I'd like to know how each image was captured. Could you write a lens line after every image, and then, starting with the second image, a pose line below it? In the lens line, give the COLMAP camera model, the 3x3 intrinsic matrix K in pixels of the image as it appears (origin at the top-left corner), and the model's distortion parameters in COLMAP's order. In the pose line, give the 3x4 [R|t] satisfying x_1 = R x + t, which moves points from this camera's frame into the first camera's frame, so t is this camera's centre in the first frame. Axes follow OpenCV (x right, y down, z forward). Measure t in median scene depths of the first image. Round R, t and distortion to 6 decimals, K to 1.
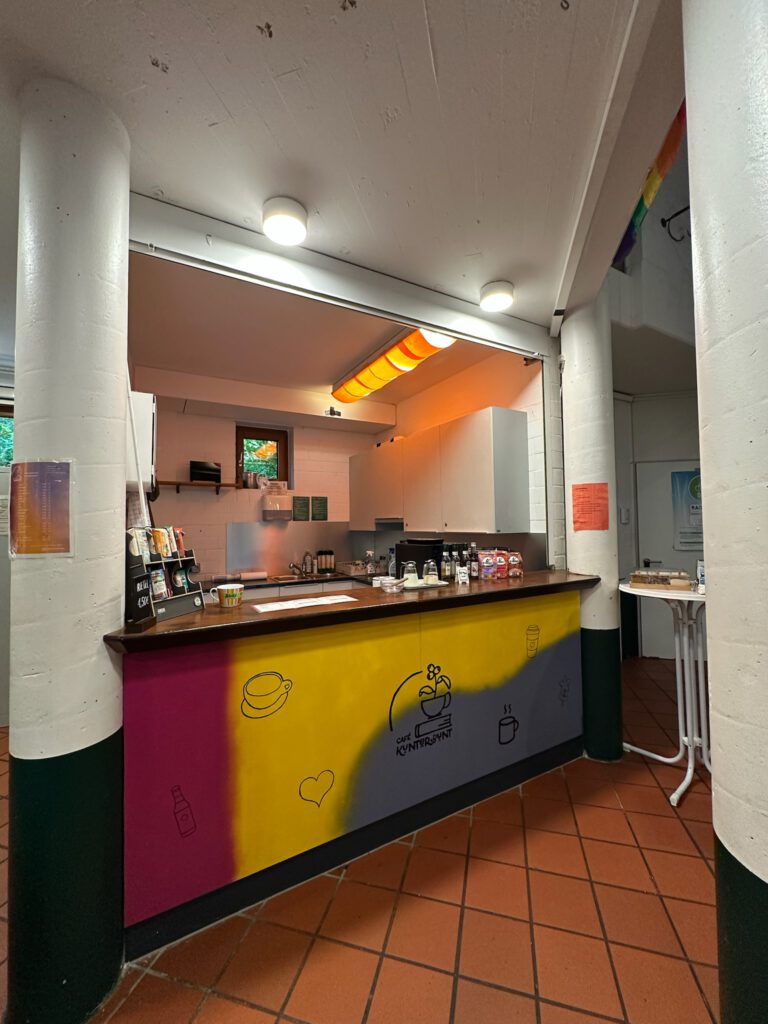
lens RADIAL K [[415.2, 0, 380.4], [0, 415.2, 508.0], [0, 0, 1]] dist [-0.000221, -0.000139]
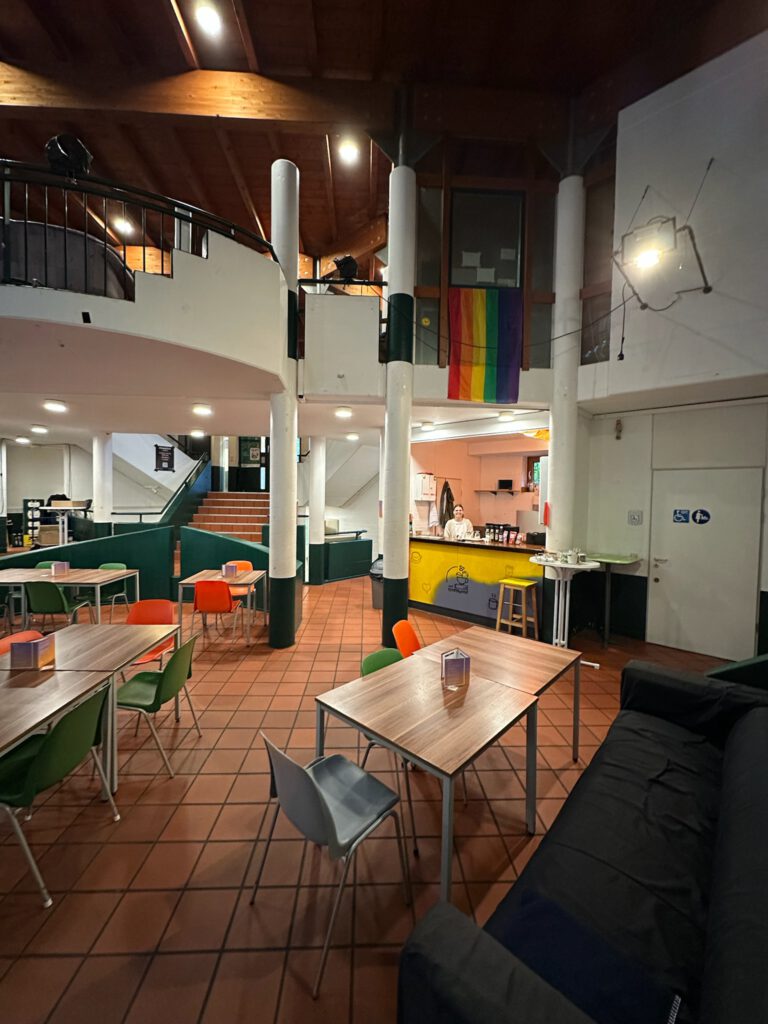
lens RADIAL K [[415.2, 0, 380.4], [0, 415.2, 508.0], [0, 0, 1]] dist [-0.000221, -0.000139]
pose [[0.311719, 0.047854, -0.948969, 2.018469], [0.009978, 0.998511, 0.053630, -0.133204], [0.950122, -0.026186, 0.310777, -0.301837]]
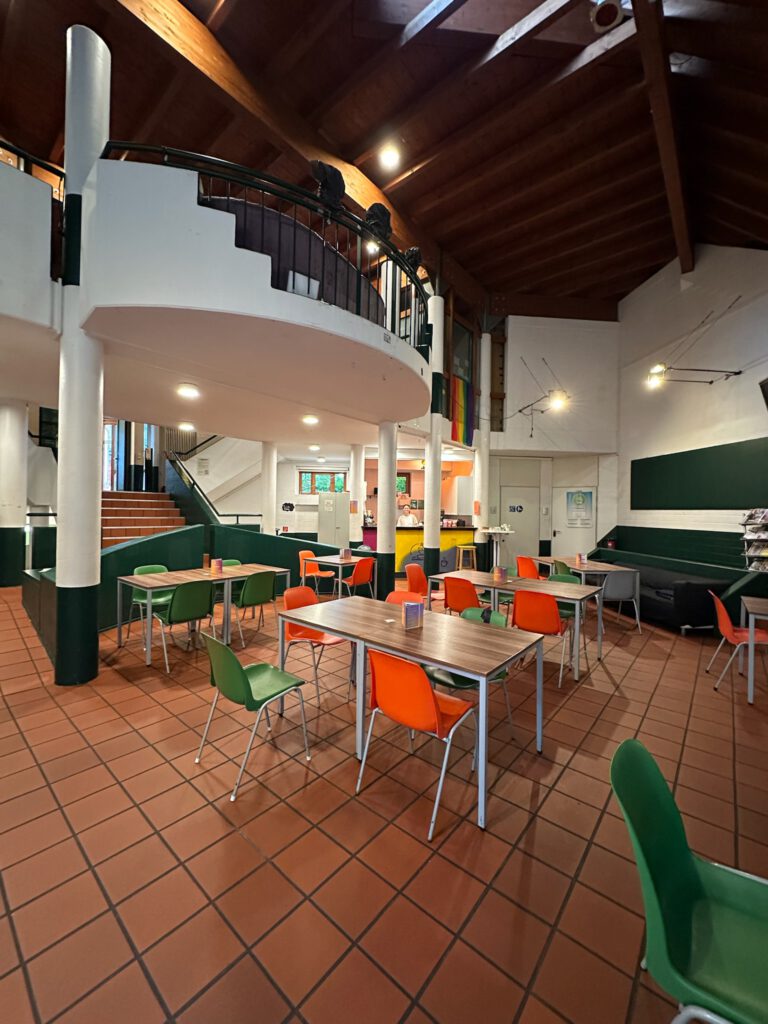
lens RADIAL K [[407.5, 0, 384.0], [0, 407.5, 512.0], [0, 0, 1]] dist [-0.000507, -0.000027]
pose [[0.914659, 0.031786, -0.402974, 1.143956], [-0.014975, 0.998884, 0.044800, -0.107830], [0.403949, -0.034942, 0.914114, -2.403324]]
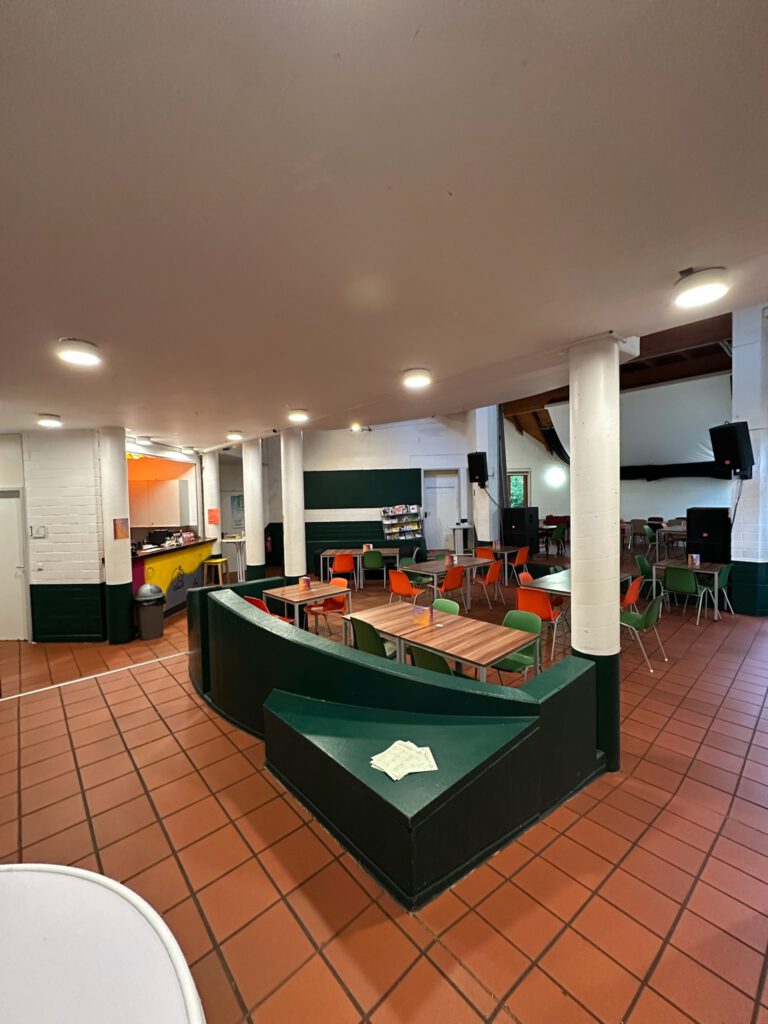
lens RADIAL K [[407.5, 0, 384.0], [0, 407.5, 512.0], [0, 0, 1]] dist [-0.000507, -0.000027]
pose [[0.523000, -0.030334, 0.851793, -1.433933], [-0.013118, 0.998962, 0.043630, -0.185763], [-0.852232, -0.033993, 0.522059, -1.697735]]
